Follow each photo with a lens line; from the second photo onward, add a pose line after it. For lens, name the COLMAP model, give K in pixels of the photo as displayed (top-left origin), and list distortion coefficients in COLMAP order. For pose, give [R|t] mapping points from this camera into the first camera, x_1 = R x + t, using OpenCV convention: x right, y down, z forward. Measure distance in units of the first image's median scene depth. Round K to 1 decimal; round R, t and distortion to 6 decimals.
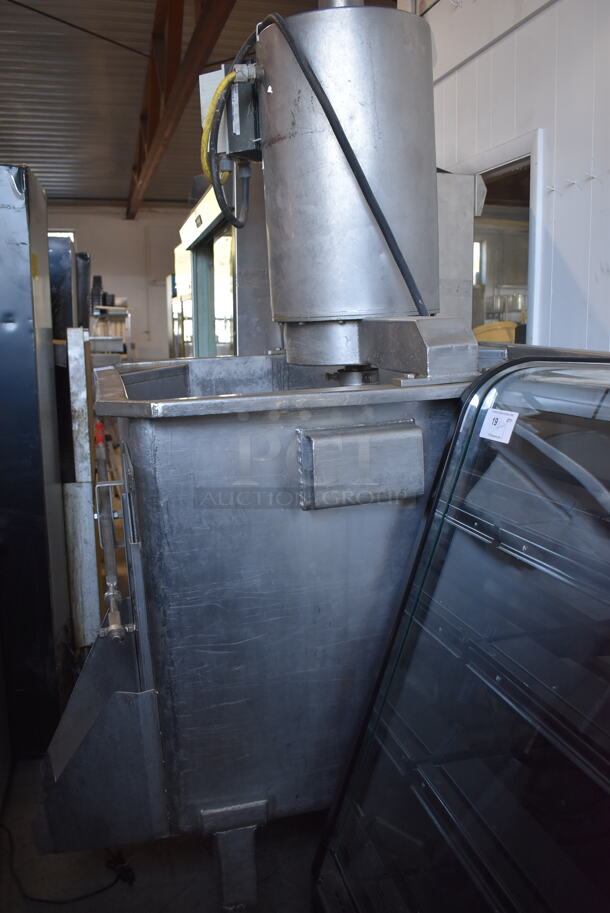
lens RADIAL K [[811.9, 0, 305.0], [0, 811.9, 456.5], [0, 0, 1]] dist [-0.002950, -0.000802]
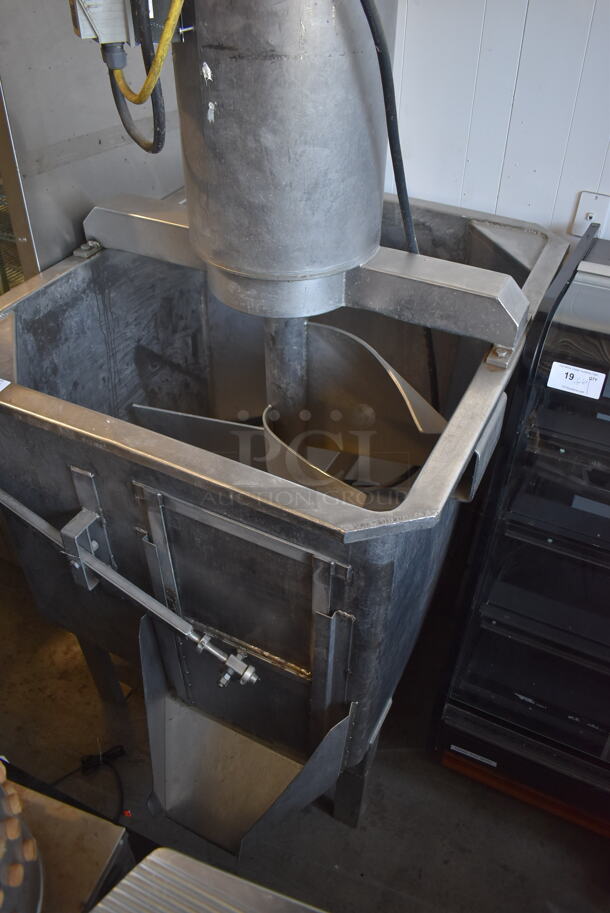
lens RADIAL K [[707.5, 0, 305.0], [0, 707.5, 456.5], [0, 0, 1]] dist [-0.100655, 0.018442]
pose [[0.664814, -0.450961, 0.595531, -0.398121], [0.097830, 0.842915, 0.529079, -0.306166], [-0.740575, -0.293478, 0.604499, 0.383549]]
